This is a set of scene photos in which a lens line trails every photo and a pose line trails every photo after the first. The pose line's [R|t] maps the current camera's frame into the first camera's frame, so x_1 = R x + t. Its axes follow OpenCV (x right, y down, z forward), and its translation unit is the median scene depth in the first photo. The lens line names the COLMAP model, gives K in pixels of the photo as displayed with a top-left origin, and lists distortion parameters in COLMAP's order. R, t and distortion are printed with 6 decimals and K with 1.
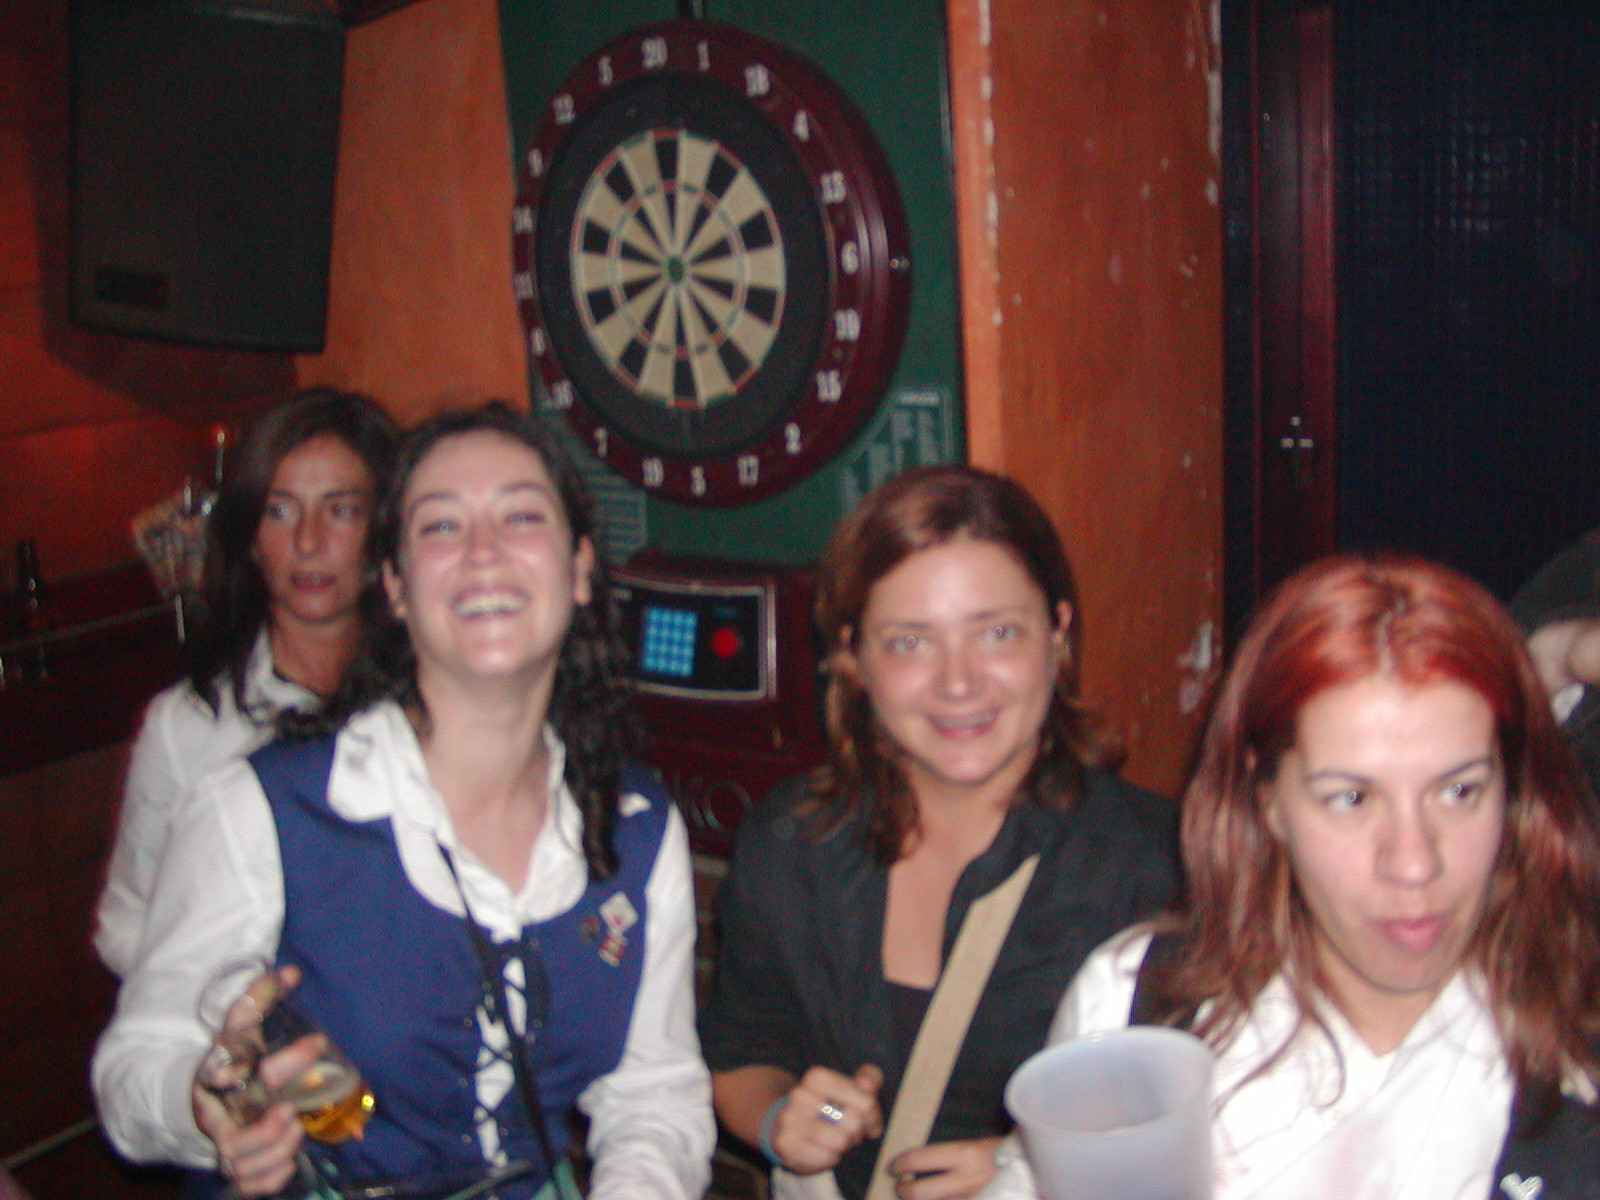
lens RADIAL K [[1782.8, 0, 857.8], [0, 1782.8, 592.6], [0, 0, 1]] dist [-0.210510, 0.246946]
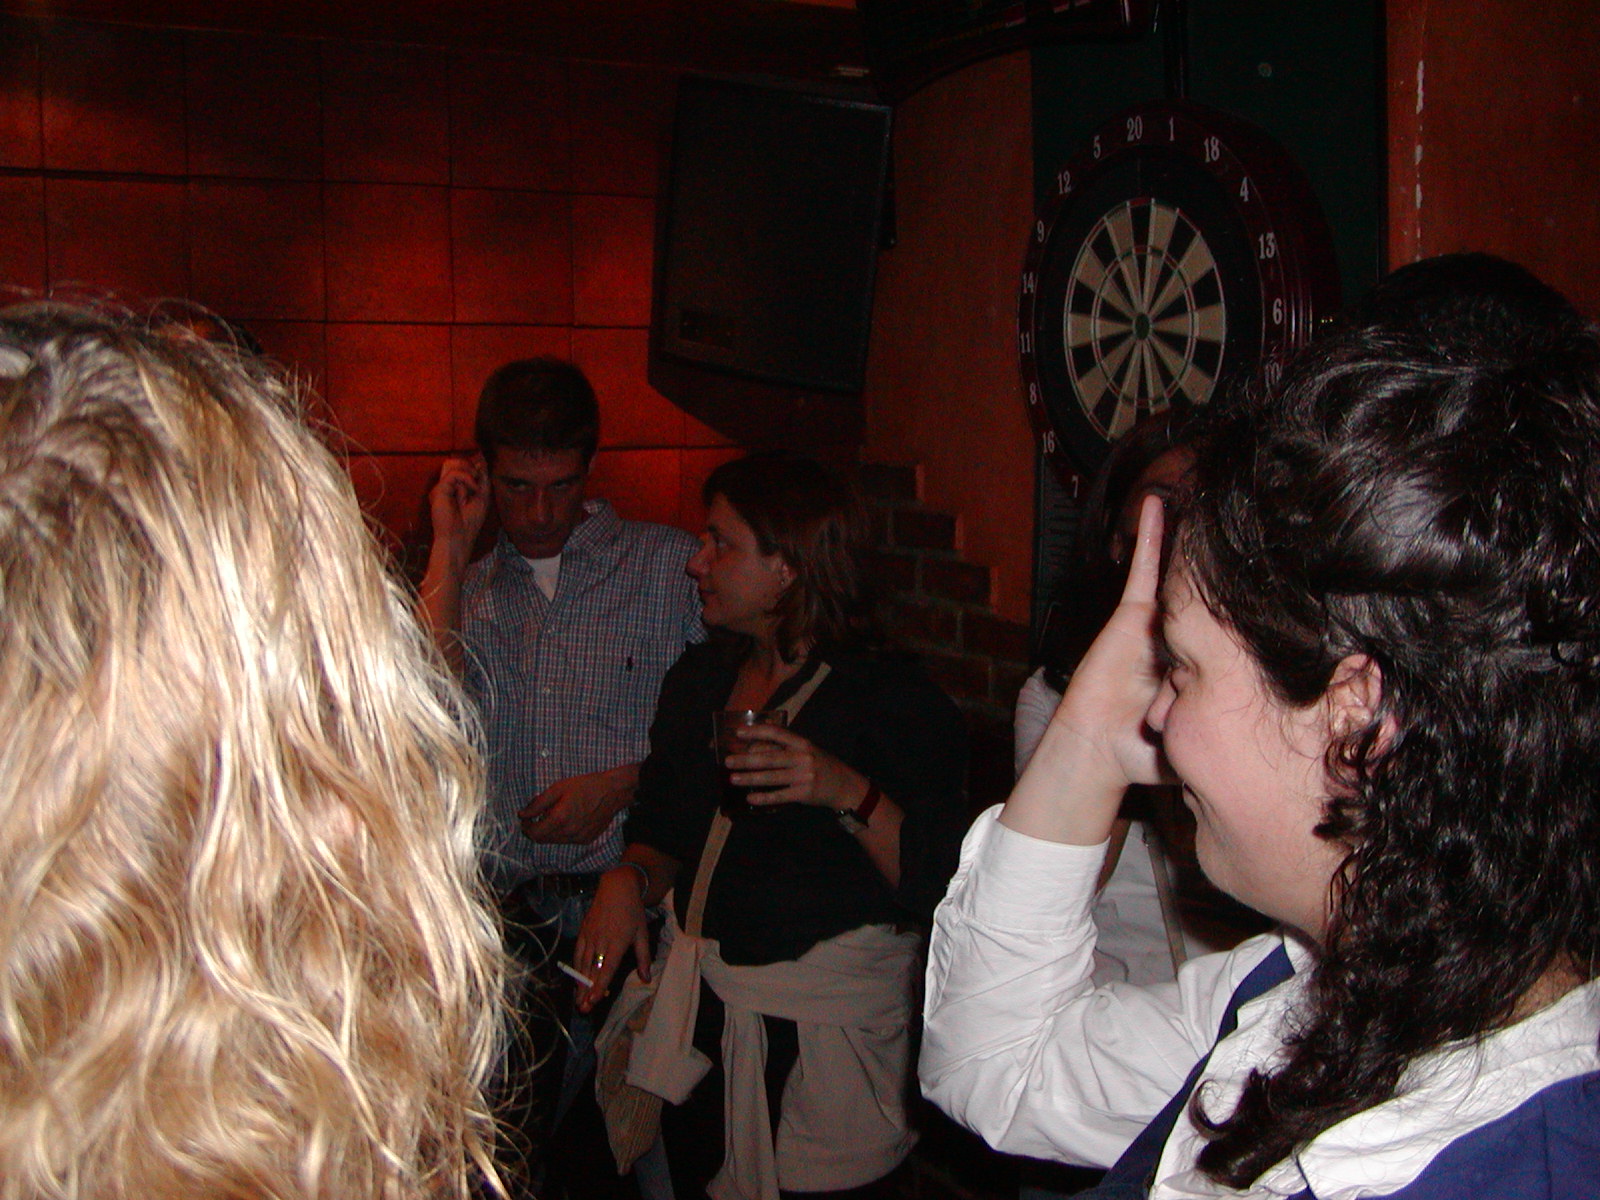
lens RADIAL K [[1782.8, 0, 857.8], [0, 1782.8, 592.6], [0, 0, 1]] dist [-0.210510, 0.246946]
pose [[0.904765, 0.090000, -0.416294, 0.204045], [-0.133598, 0.988060, -0.076746, 0.085193], [0.404416, 0.125053, 0.905985, -0.034256]]
